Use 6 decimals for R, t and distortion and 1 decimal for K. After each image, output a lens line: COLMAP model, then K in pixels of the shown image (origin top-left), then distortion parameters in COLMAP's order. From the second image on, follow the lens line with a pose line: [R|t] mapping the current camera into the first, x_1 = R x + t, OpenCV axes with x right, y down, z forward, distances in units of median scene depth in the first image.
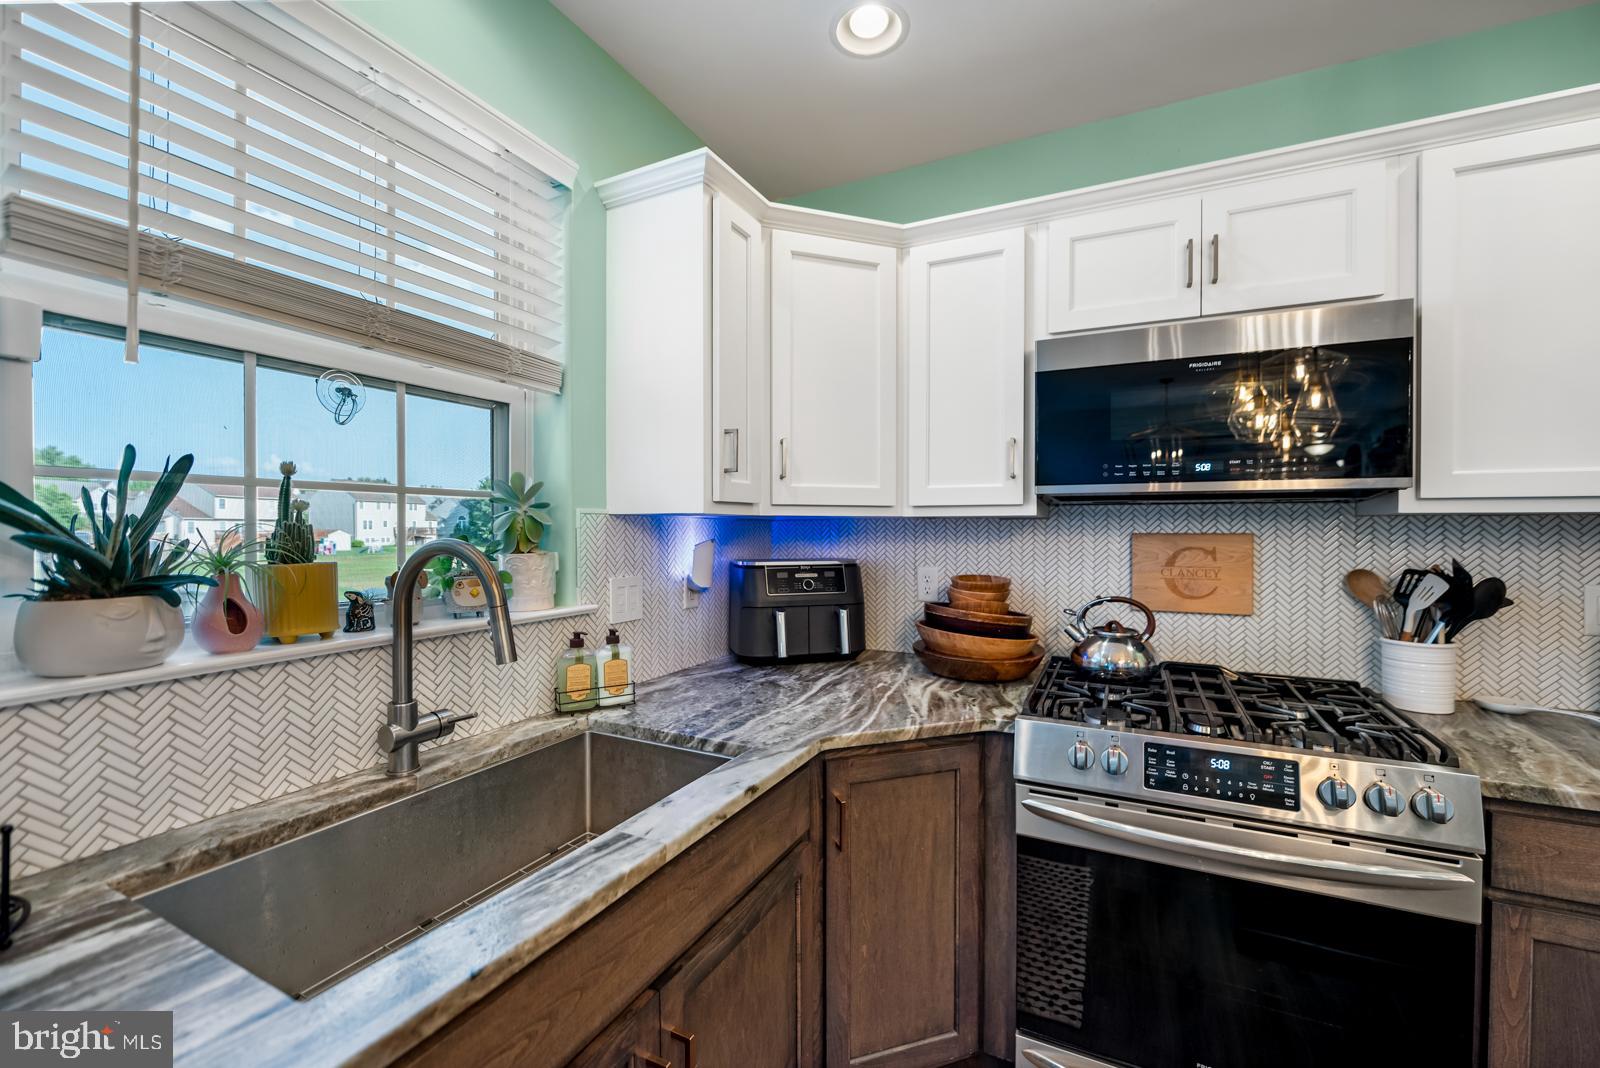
lens RADIAL K [[648.0, 0, 811.7], [0, 648.0, 532.9], [0, 0, 1]] dist [-0.005853, -0.000499]
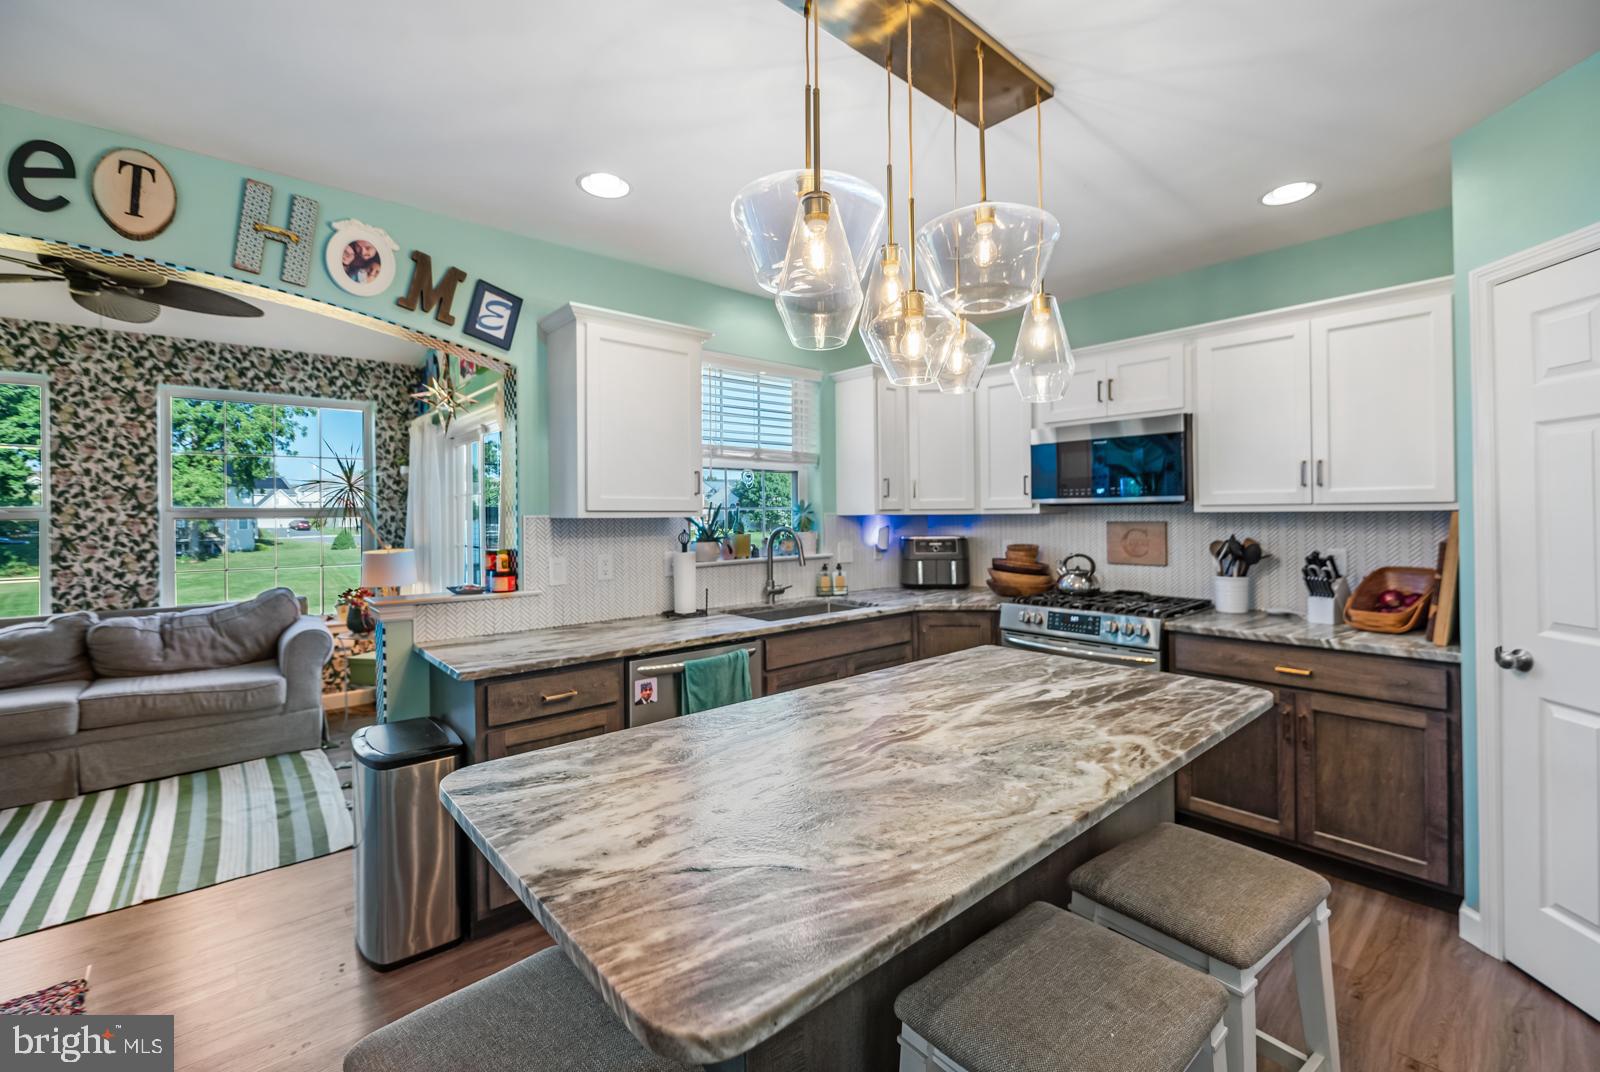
lens RADIAL K [[682.4, 0, 798.3], [0, 682.4, 512.3], [0, 0, 1]] dist [-0.002512, -0.000282]
pose [[0.921744, -0.012024, -0.387614, 0.509992], [0.009282, 0.999917, -0.008946, -0.019124], [0.387689, 0.004648, 0.921779, -1.320814]]
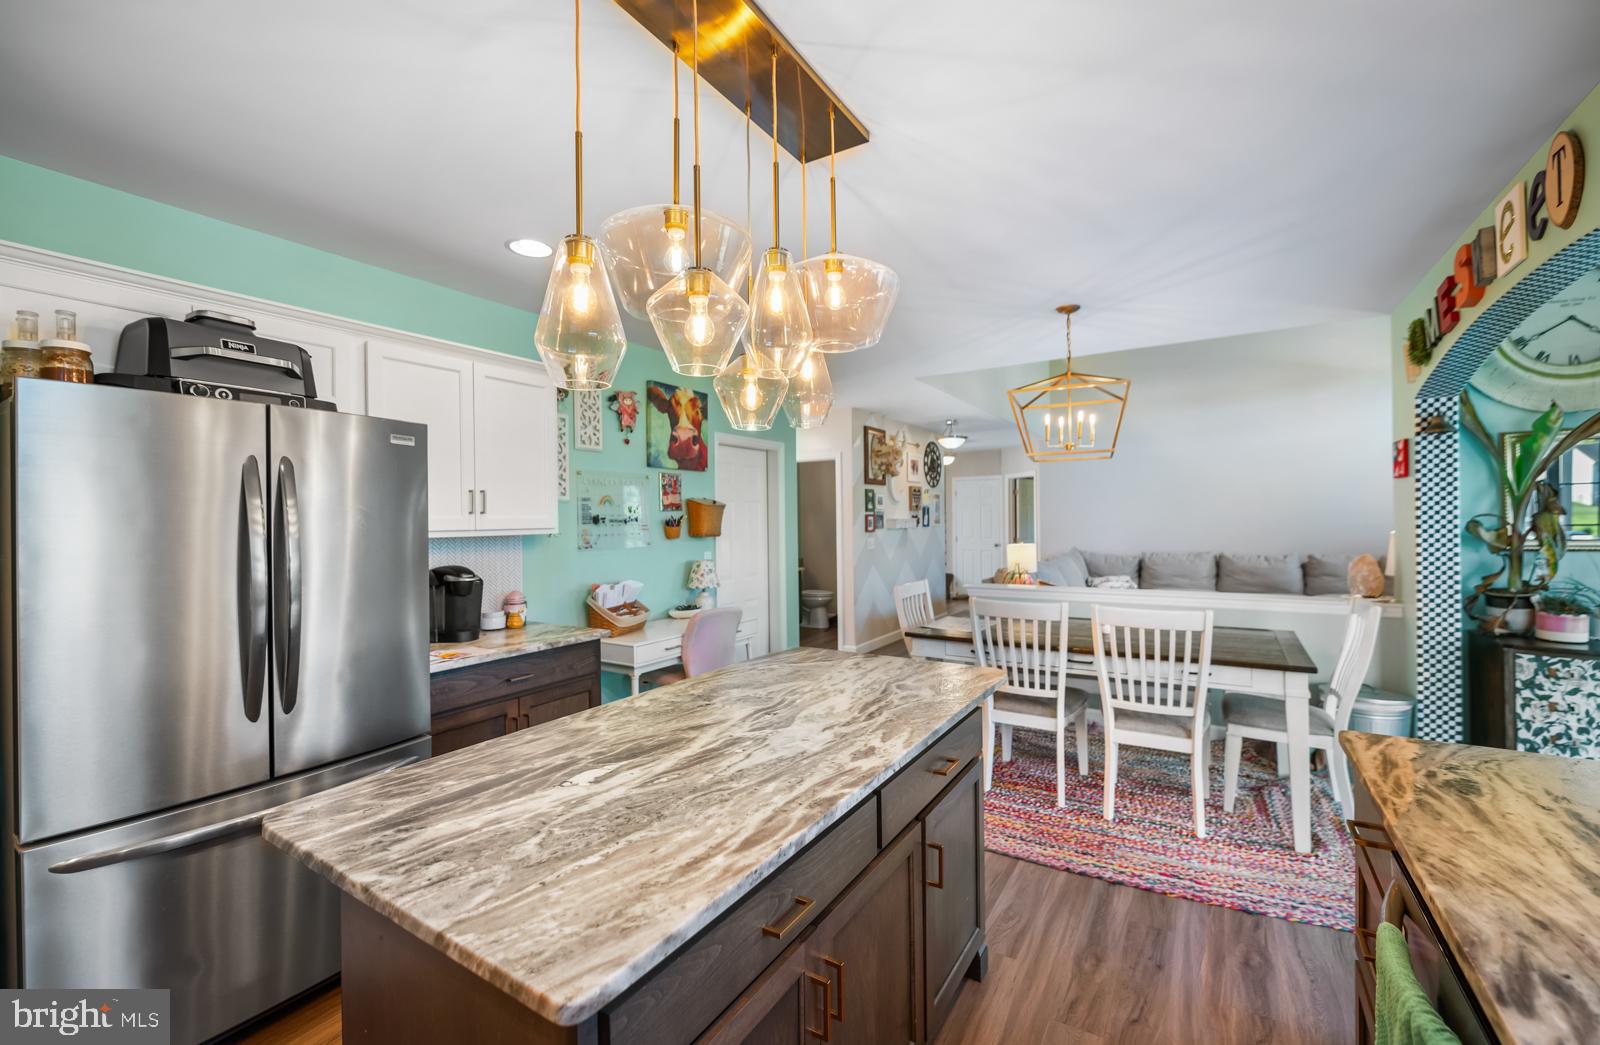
lens RADIAL K [[652.8, 0, 800.0], [0, 652.8, 522.5], [0, 0, 1]] dist [-0.002791, -0.000451]
pose [[-0.993986, 0.009524, 0.109097, 0.104569], [0.010847, 0.999875, 0.011536, -0.061308], [-0.108973, 0.012650, -0.993964, 0.651463]]
